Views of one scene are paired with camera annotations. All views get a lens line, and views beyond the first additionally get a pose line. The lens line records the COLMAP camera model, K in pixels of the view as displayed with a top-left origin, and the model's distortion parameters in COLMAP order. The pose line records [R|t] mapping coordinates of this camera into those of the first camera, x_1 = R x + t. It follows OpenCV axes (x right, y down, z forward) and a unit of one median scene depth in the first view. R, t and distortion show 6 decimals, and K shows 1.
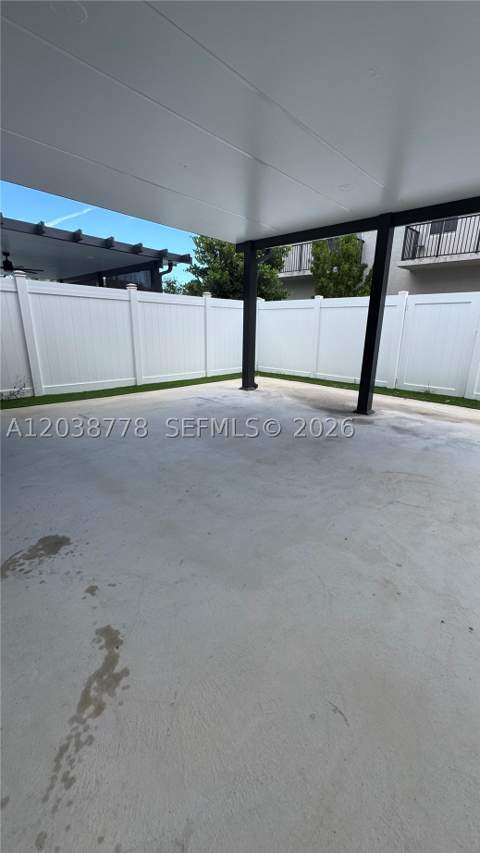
lens RADIAL K [[343.5, 0, 243.2], [0, 343.5, 430.0], [0, 0, 1]] dist [-0.004934, 0.000196]
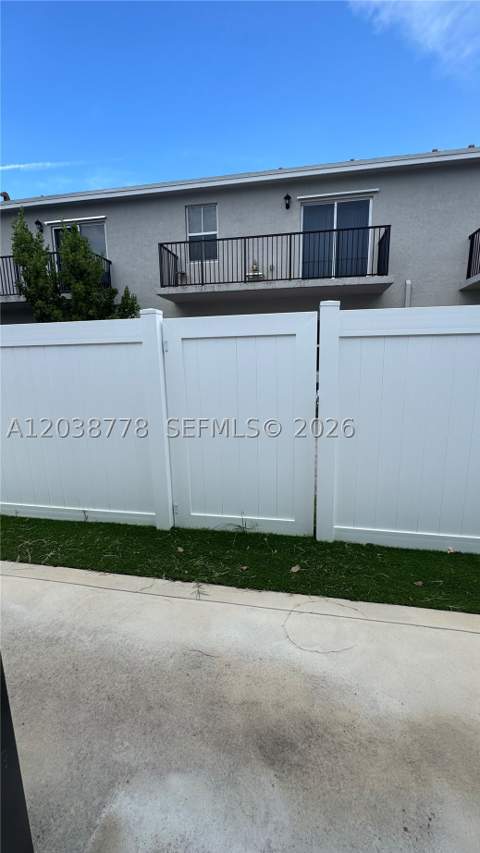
lens RADIAL K [[343.5, 0, 239.4], [0, 343.5, 426.2], [0, 0, 1]] dist [-0.004934, 0.000196]
pose [[0.838306, -0.123014, 0.531140, 0.174746], [0.186492, 0.980146, -0.067338, -0.118234], [-0.512311, 0.155503, 0.844604, 0.336266]]
